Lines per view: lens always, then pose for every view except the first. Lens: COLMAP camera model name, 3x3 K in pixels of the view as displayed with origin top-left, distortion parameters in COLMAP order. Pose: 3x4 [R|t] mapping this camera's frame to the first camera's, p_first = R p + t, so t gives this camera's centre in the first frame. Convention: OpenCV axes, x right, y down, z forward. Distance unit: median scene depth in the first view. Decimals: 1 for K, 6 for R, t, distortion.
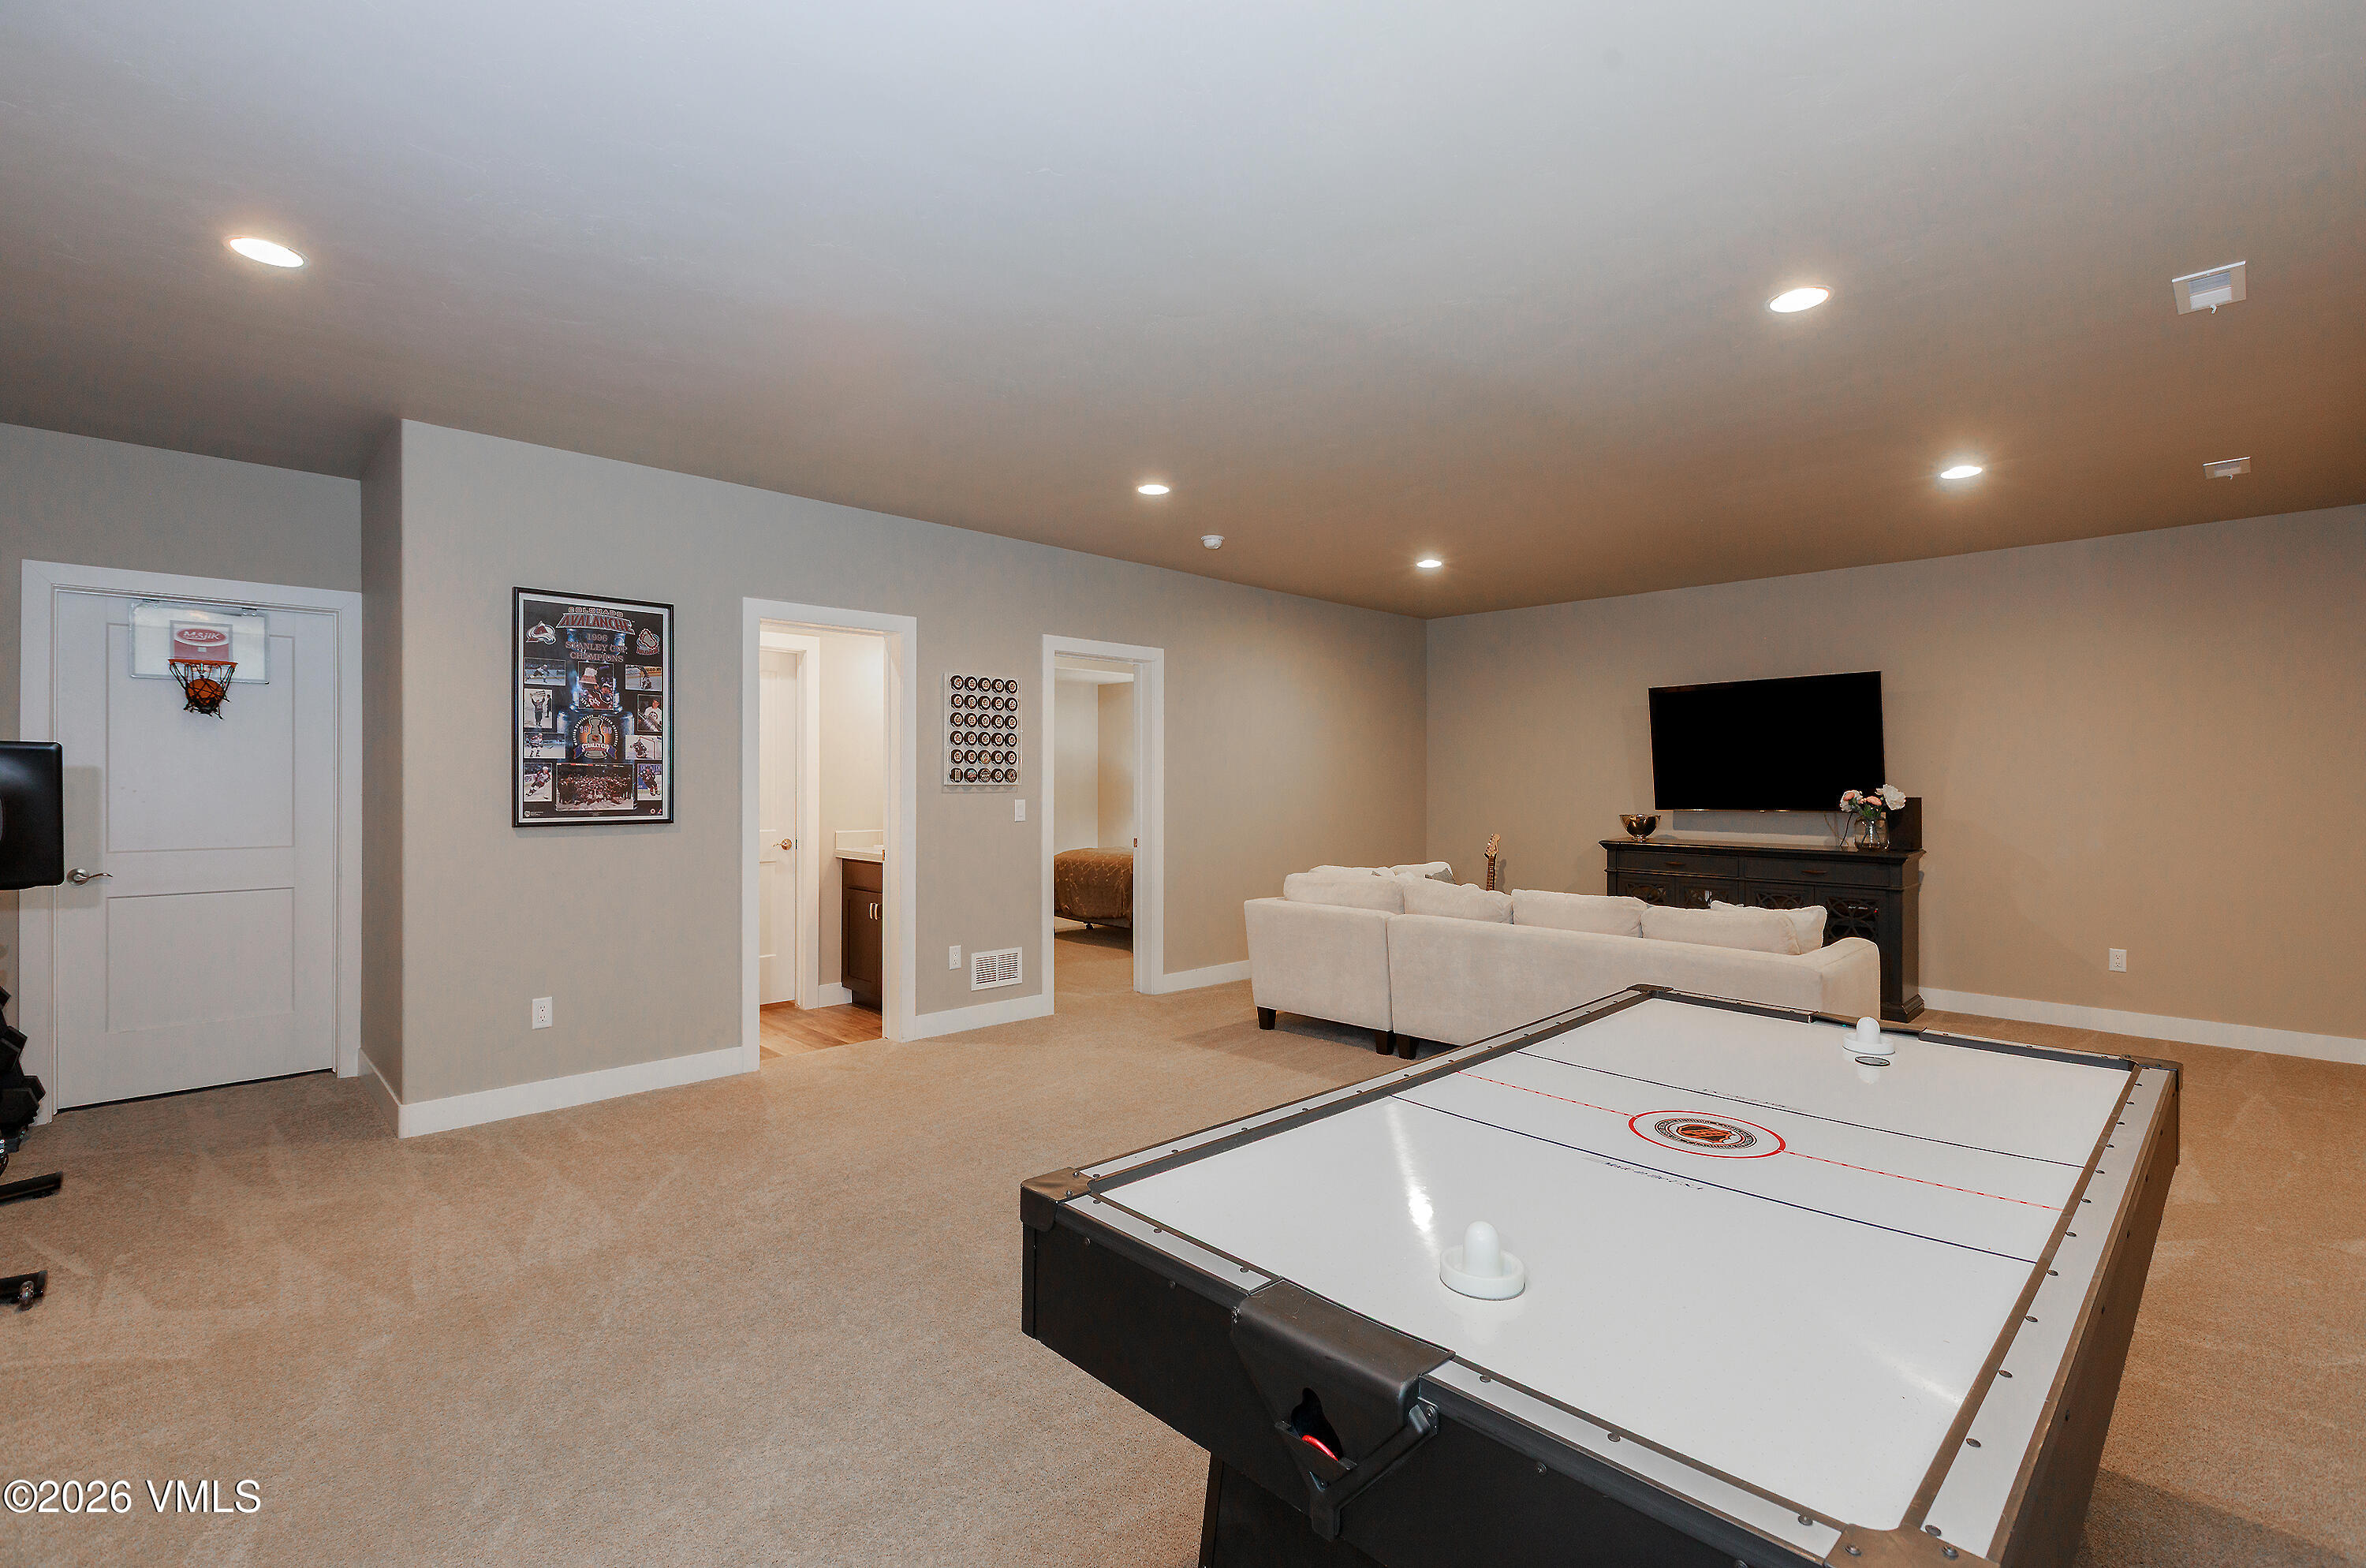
lens RADIAL K [[1064.0, 0, 1181.7], [0, 1064.0, 783.7], [0, 0, 1]] dist [-0.007554, 0.000926]
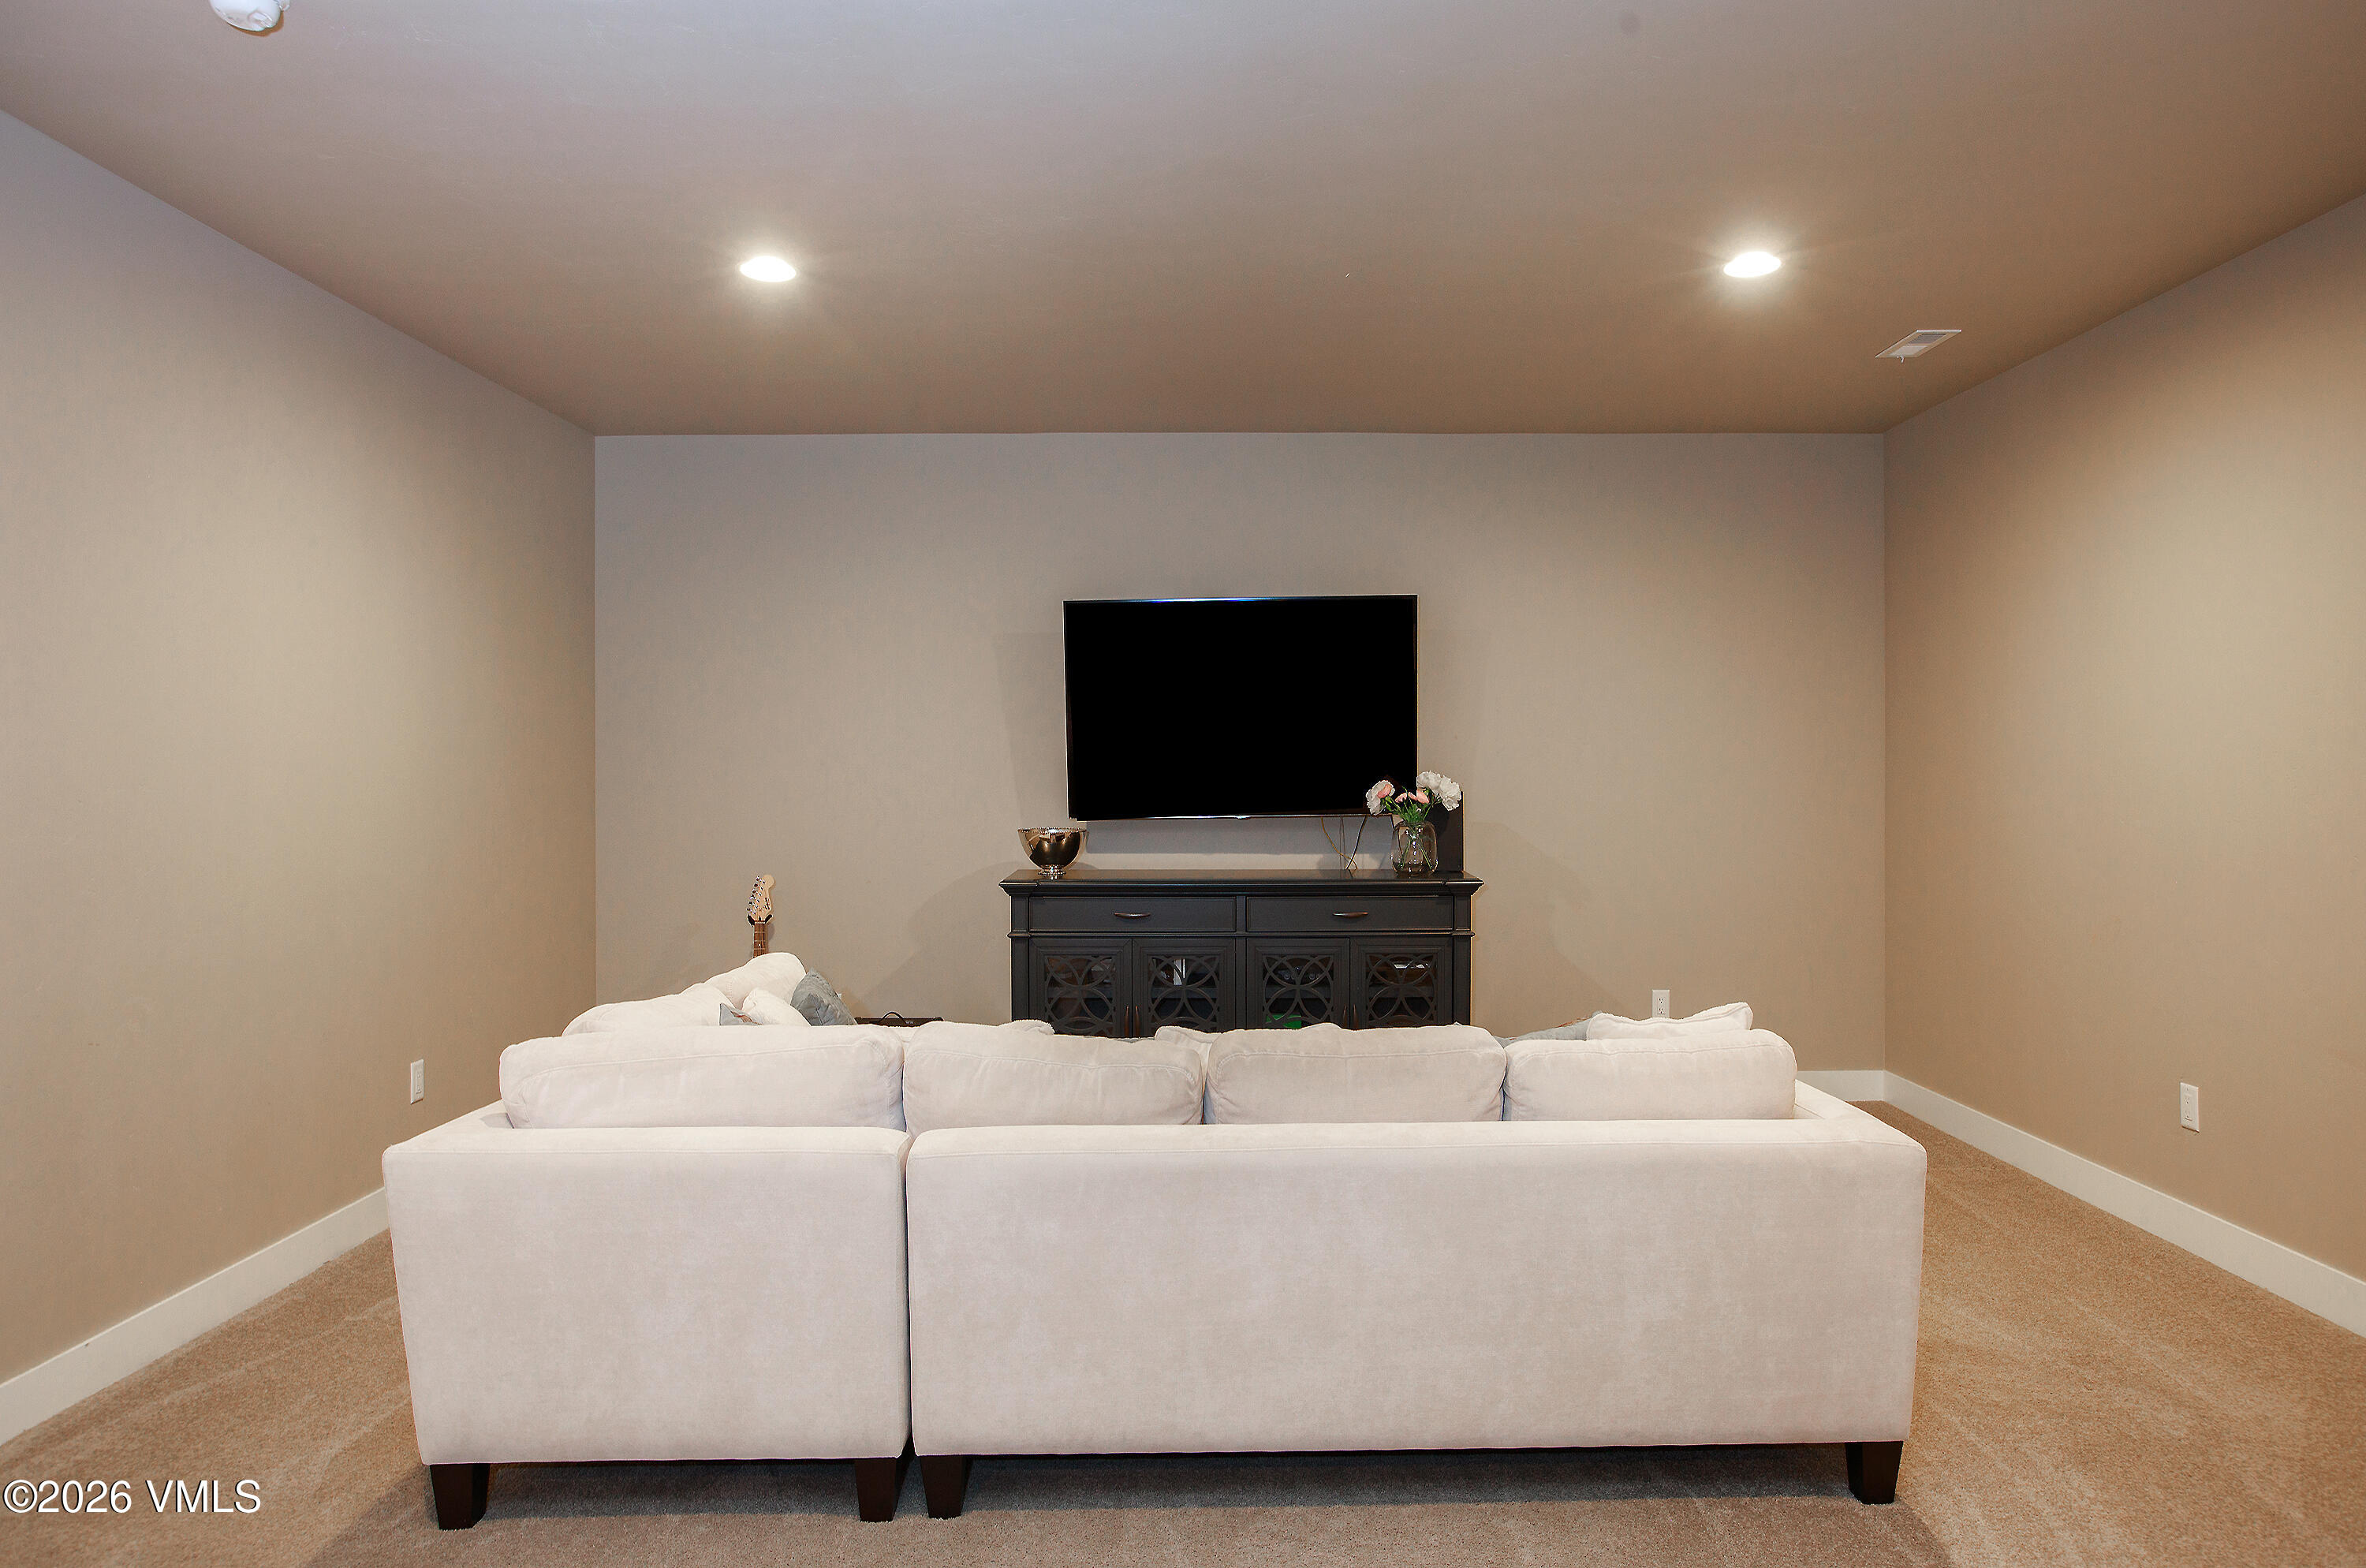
lens RADIAL K [[1457.4, 0, 1187.4], [0, 1457.4, 771.7], [0, 0, 1]] dist [-0.007768, -0.000628]
pose [[0.696417, -0.008730, 0.717584, -0.076936], [0.008359, 0.999957, 0.004052, -0.004215], [-0.717589, 0.003176, 0.696460, 0.467900]]
